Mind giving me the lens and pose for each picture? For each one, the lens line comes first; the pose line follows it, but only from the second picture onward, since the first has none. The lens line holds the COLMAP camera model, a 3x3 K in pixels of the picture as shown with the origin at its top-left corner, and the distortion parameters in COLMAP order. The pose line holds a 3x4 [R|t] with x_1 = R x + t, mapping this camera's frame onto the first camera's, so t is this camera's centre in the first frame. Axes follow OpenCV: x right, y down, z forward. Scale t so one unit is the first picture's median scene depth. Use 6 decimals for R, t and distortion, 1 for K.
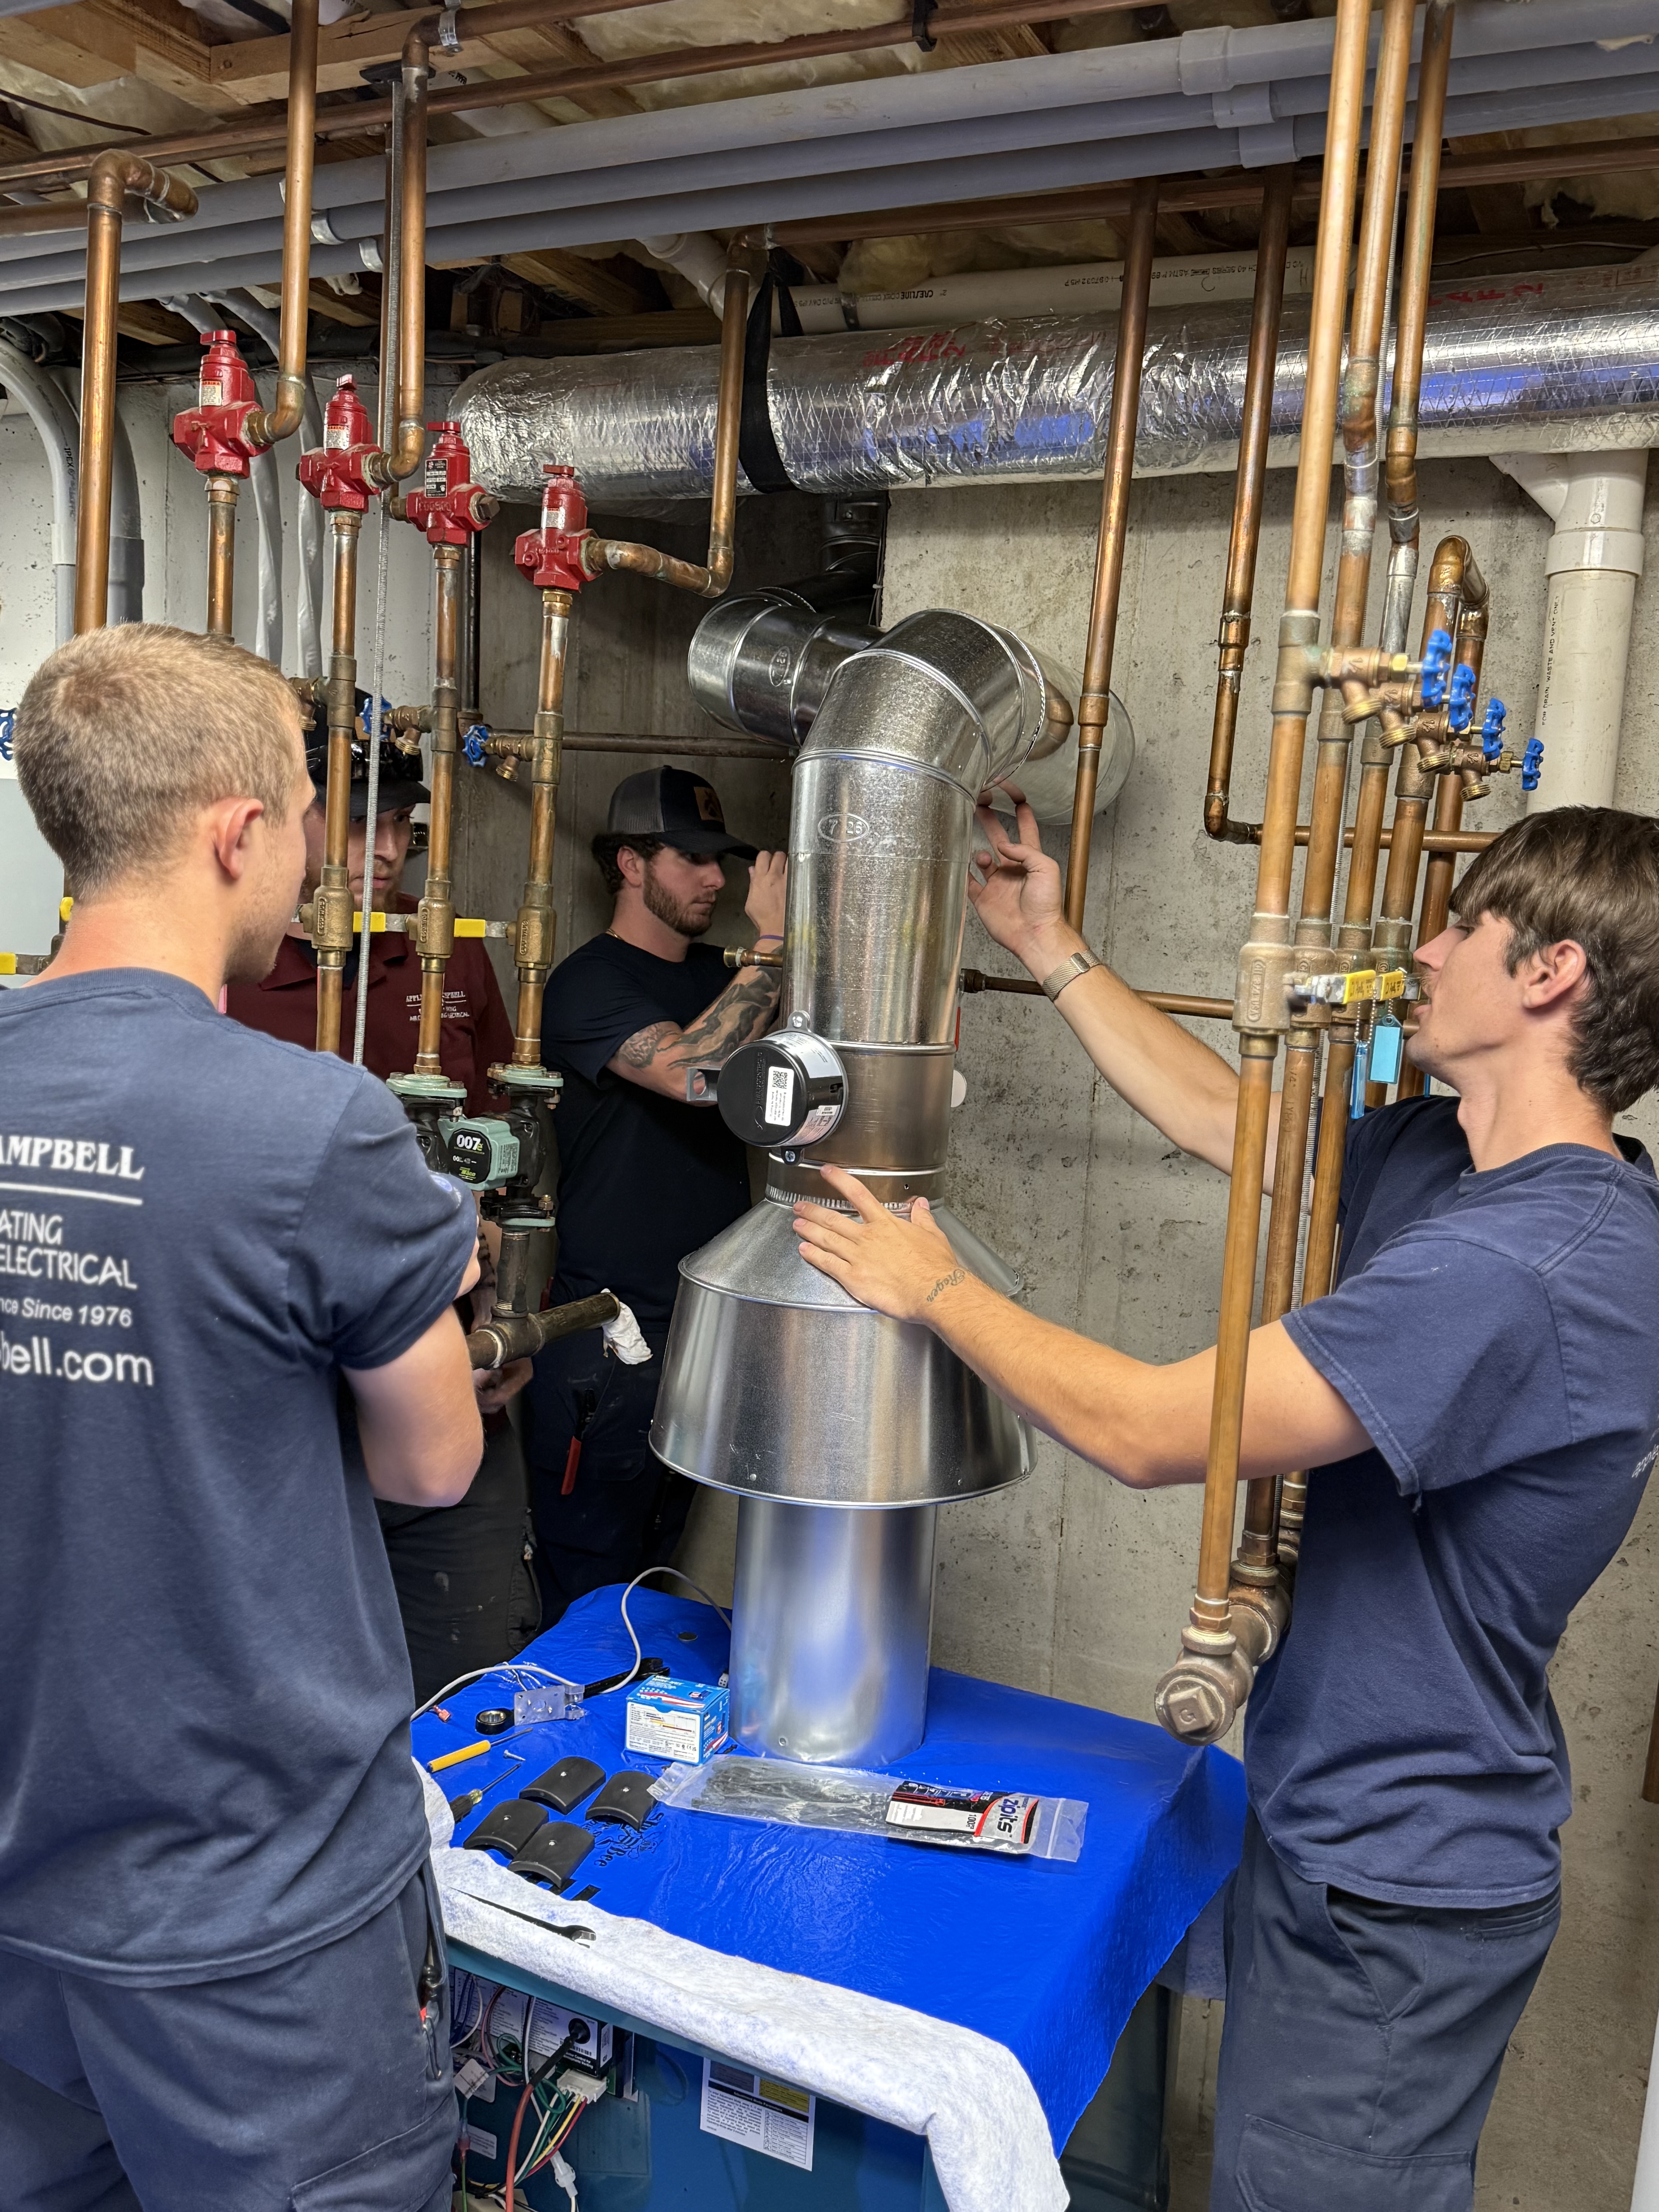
lens RADIAL K [[1629.8, 0, 824.1], [0, 1629.8, 1093.3], [0, 0, 1]] dist [0.003192, -0.065361]
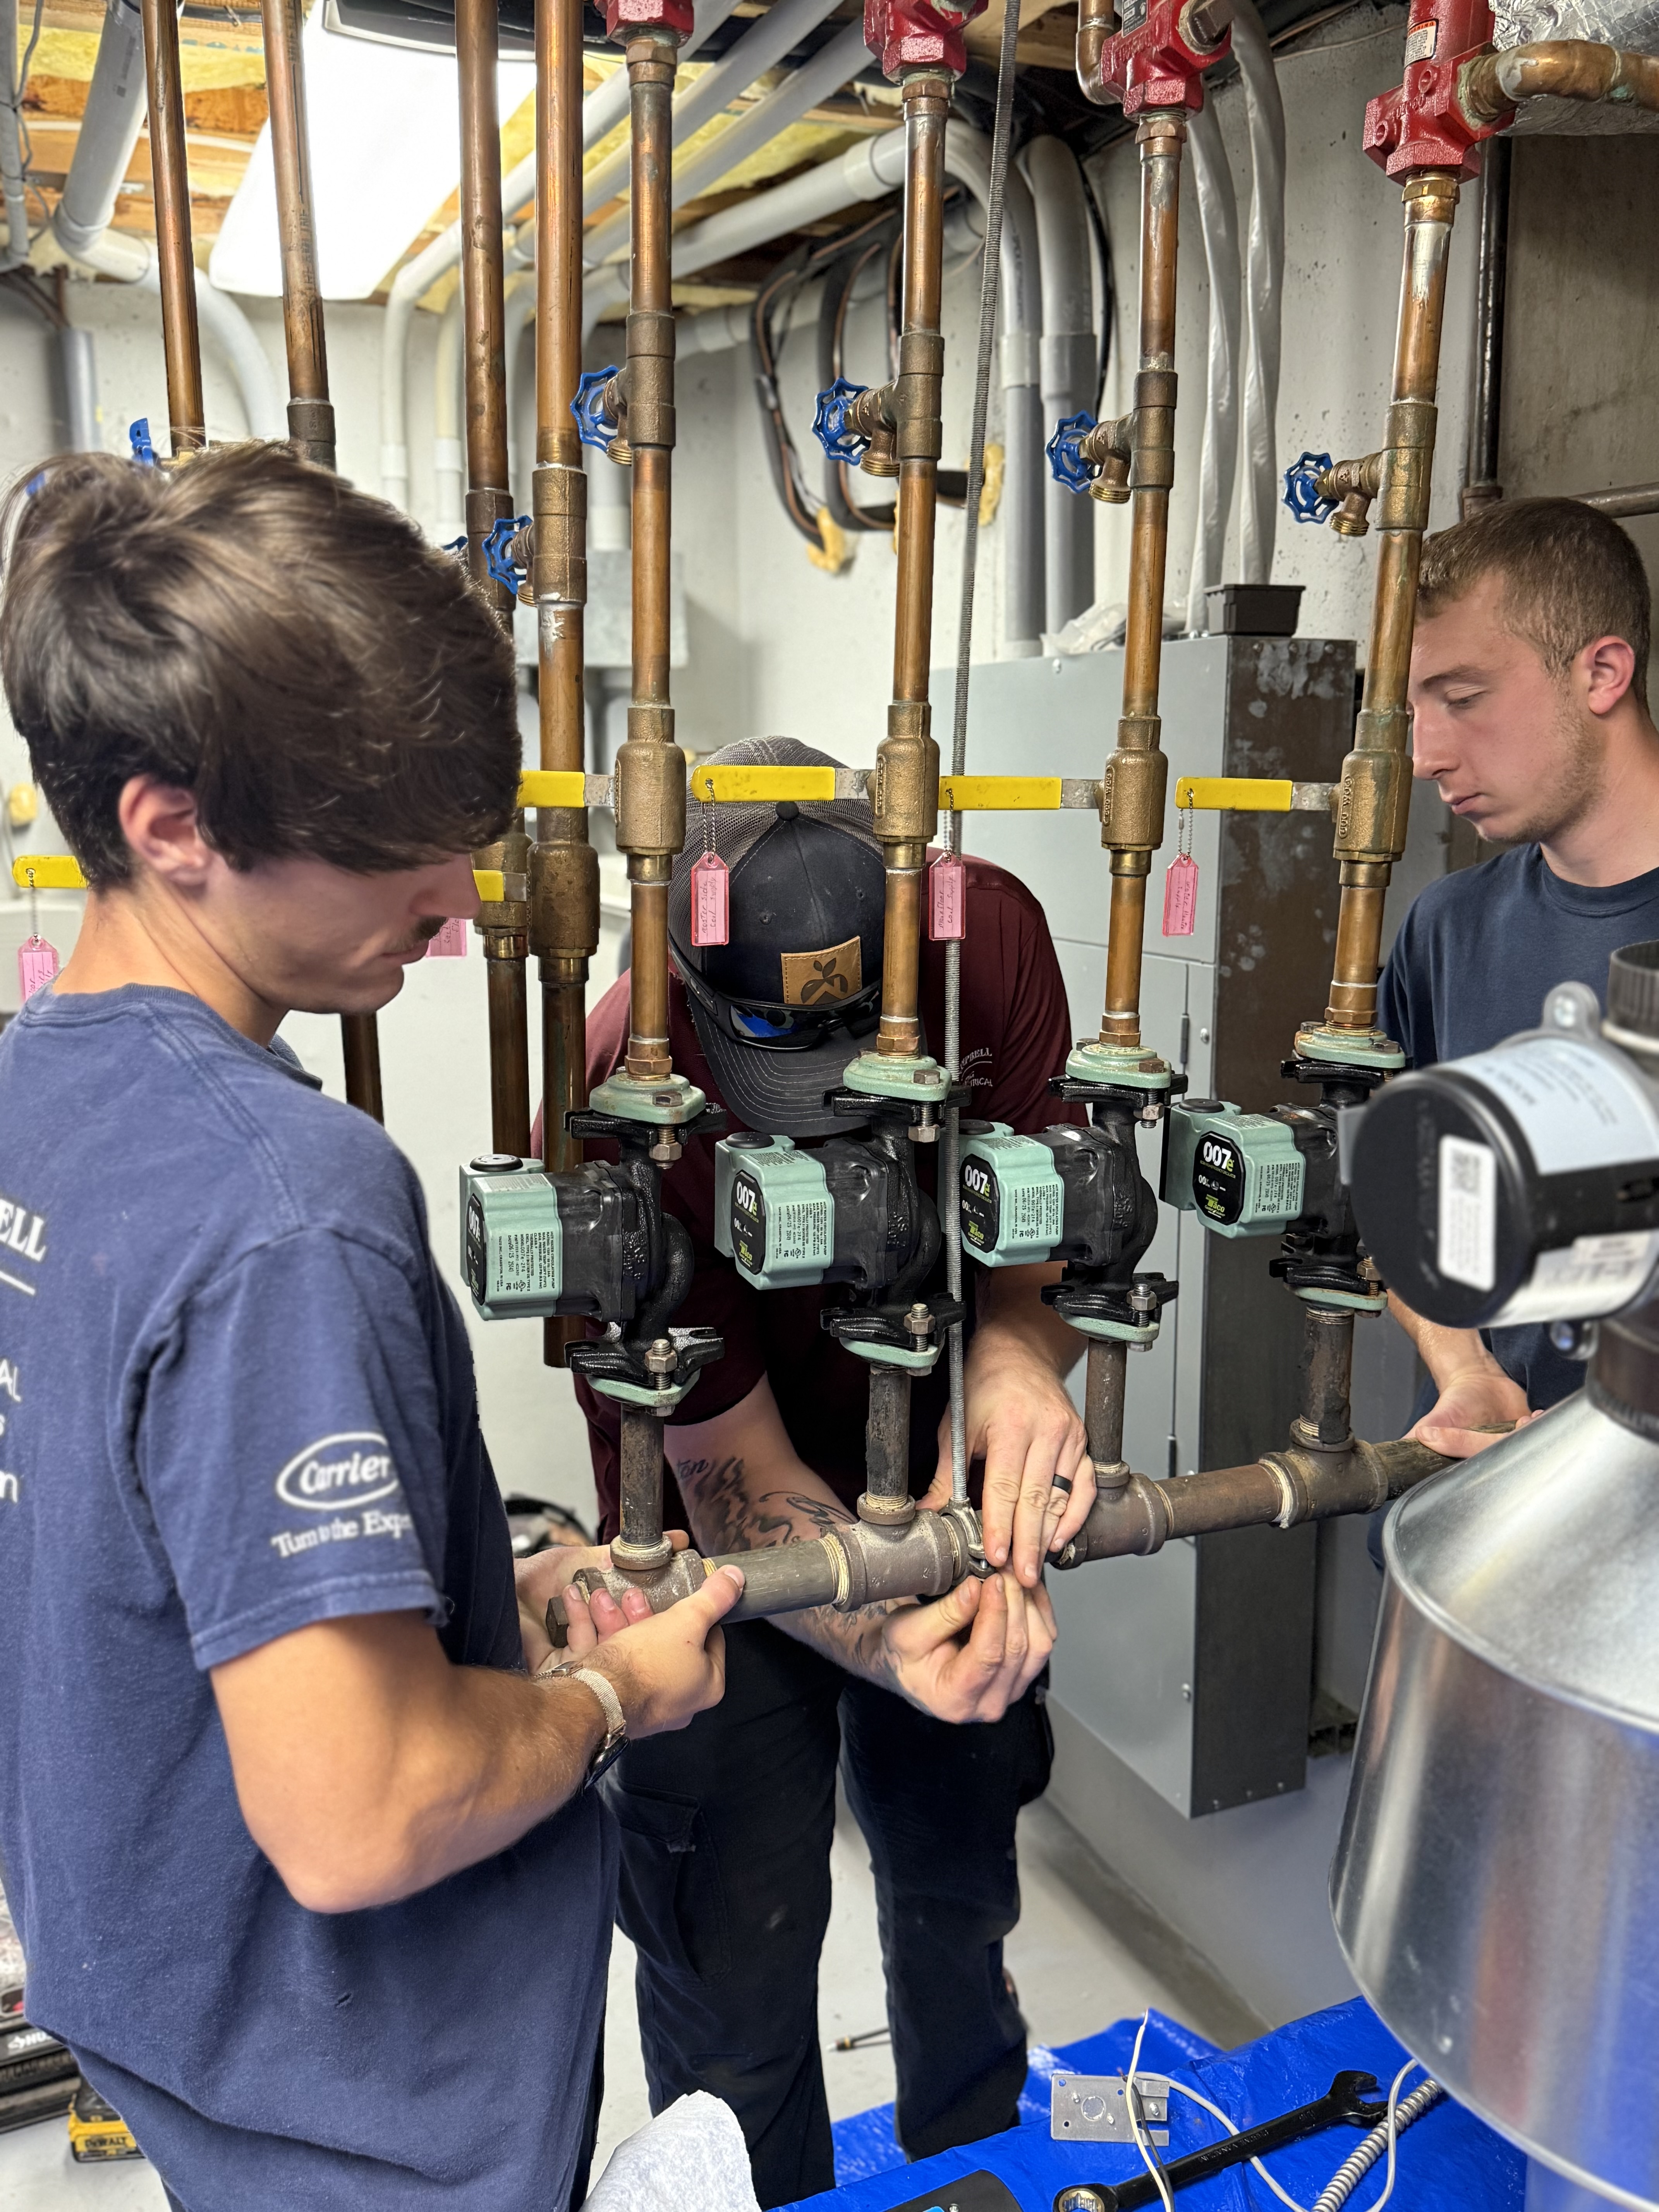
lens RADIAL K [[1629.8, 0, 824.1], [0, 1629.8, 1093.3], [0, 0, 1]] dist [0.003192, -0.065361]
pose [[0.740494, 0.073586, -0.668023, 0.072439], [-0.030165, 0.996625, 0.076346, -0.033424], [0.671386, -0.036383, 0.740214, 0.445875]]
